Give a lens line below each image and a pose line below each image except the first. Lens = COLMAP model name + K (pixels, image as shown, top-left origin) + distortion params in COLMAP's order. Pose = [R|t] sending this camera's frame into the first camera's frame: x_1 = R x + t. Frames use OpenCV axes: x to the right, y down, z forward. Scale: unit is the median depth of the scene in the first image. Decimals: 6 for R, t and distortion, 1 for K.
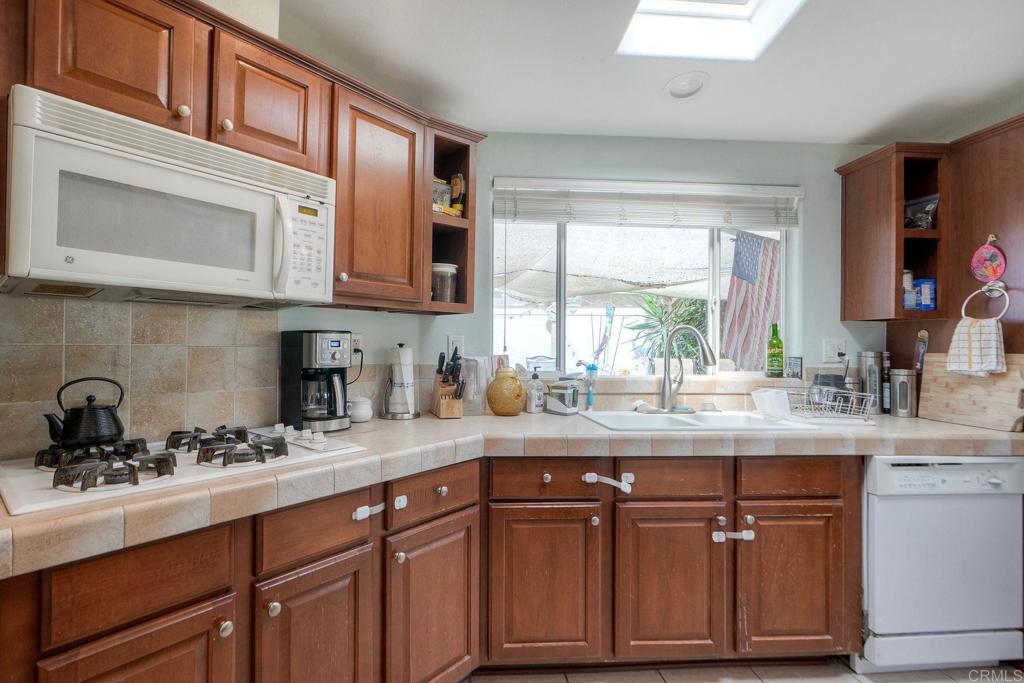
lens RADIAL K [[502.8, 0, 450.1], [0, 502.8, 338.1], [0, 0, 1]] dist [-0.000300, 0.000379]
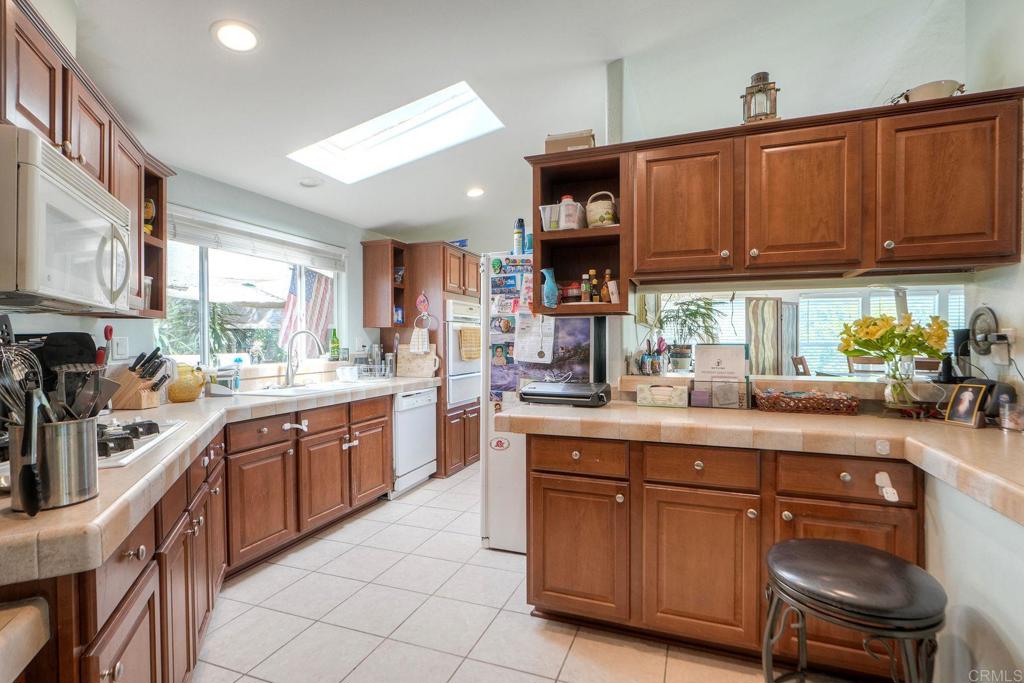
lens RADIAL K [[466.8, 0, 541.1], [0, 466.8, 343.7], [0, 0, 1]] dist [-0.004092, -0.000226]
pose [[0.361730, -0.018083, 0.932107, -0.663554], [0.002327, 0.999826, 0.018494, -0.007771], [-0.932280, -0.004521, 0.361710, -0.235962]]
